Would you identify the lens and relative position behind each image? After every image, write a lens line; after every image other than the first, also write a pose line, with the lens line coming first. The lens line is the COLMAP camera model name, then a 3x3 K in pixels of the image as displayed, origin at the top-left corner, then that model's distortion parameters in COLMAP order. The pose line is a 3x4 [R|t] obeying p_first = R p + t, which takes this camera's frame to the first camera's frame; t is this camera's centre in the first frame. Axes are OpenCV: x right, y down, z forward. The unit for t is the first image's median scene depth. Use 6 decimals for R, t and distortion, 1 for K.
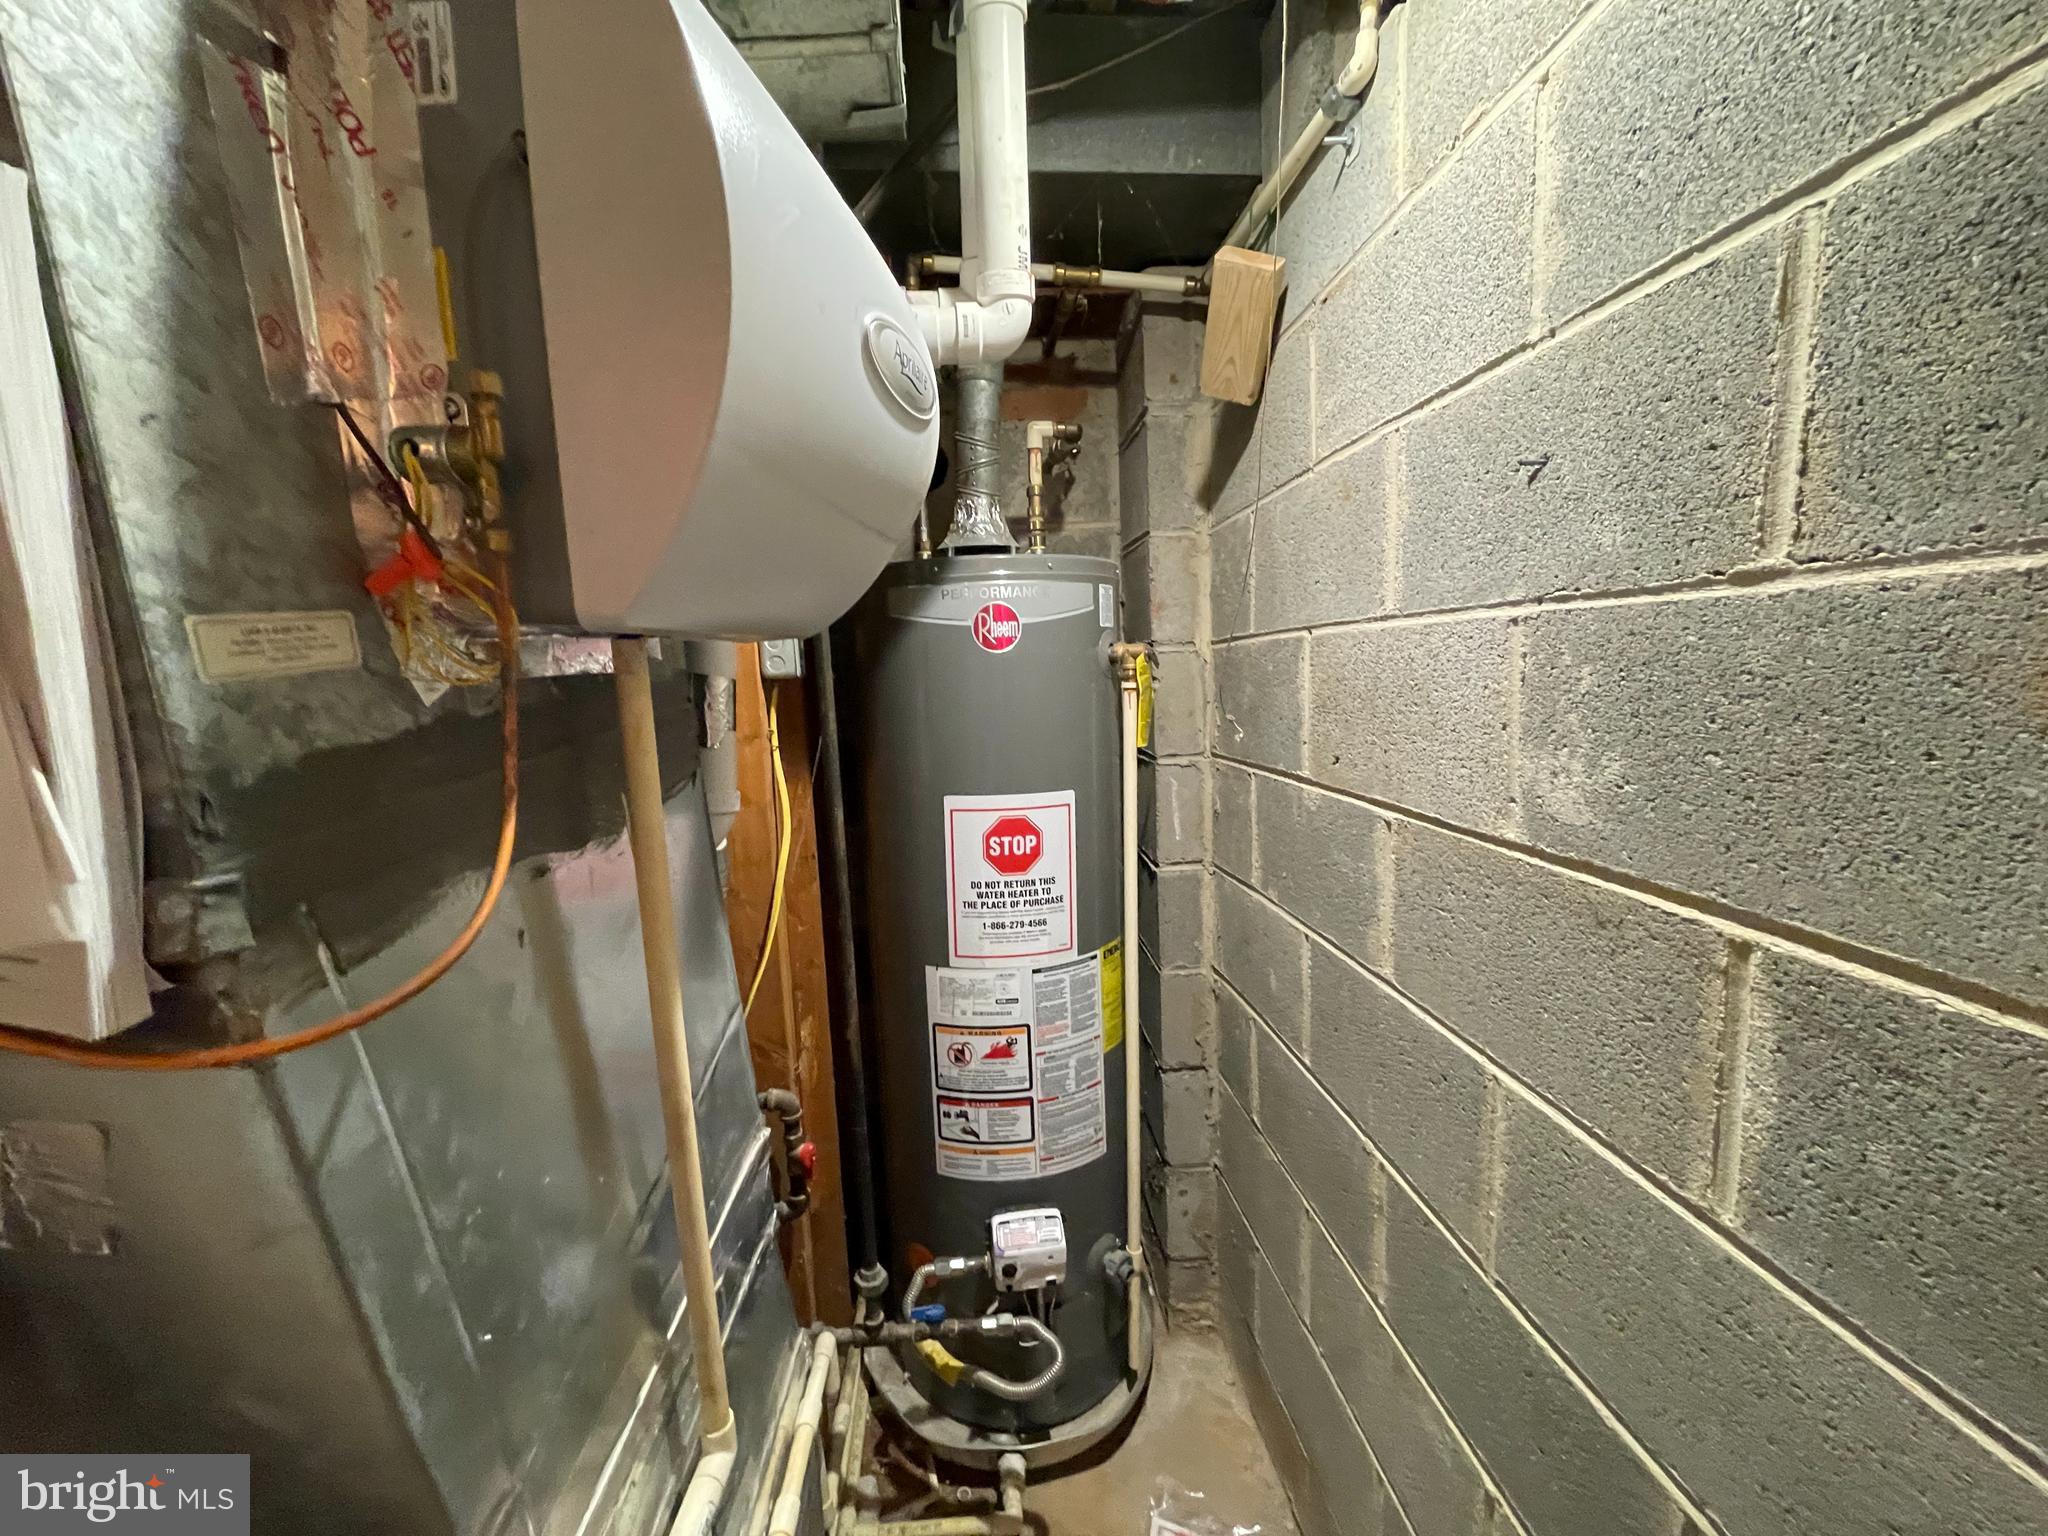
lens RADIAL K [[825.6, 0, 1016.0], [0, 825.6, 771.7], [0, 0, 1]] dist [-0.001549, -0.000664]
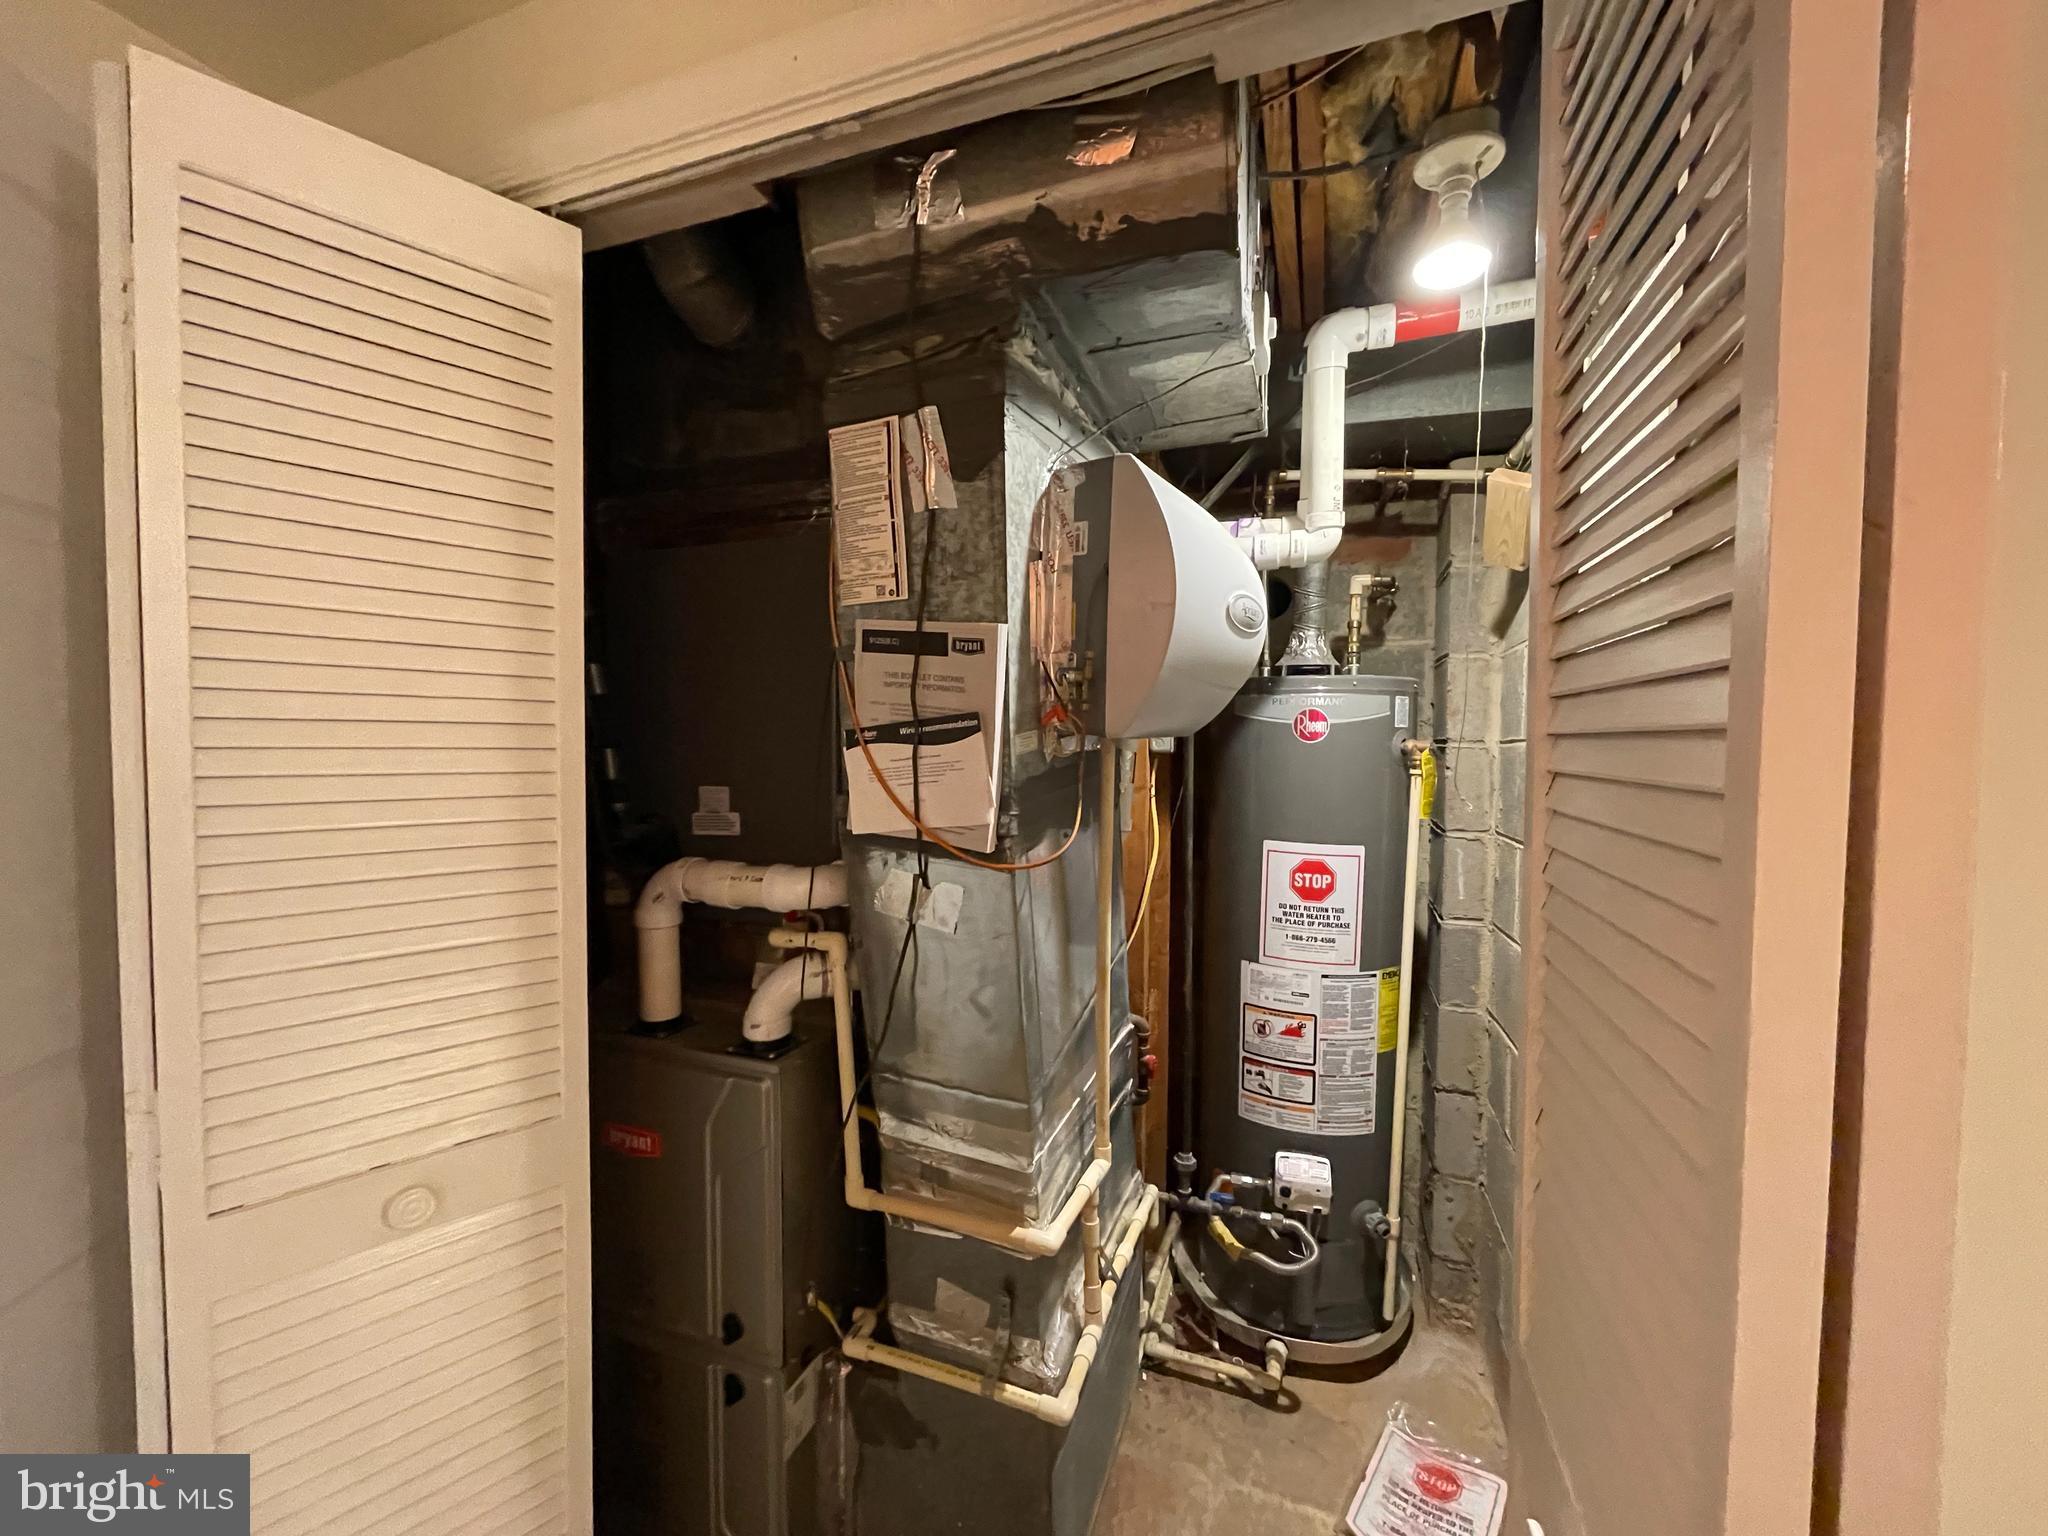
lens RADIAL K [[825.6, 0, 1016.4], [0, 825.6, 763.0], [0, 0, 1]] dist [-0.001549, -0.000664]
pose [[0.912418, 0.065085, -0.404052, 0.086459], [-0.100492, 0.992677, -0.067029, 0.034624], [0.396731, 0.101762, 0.912277, -0.469318]]
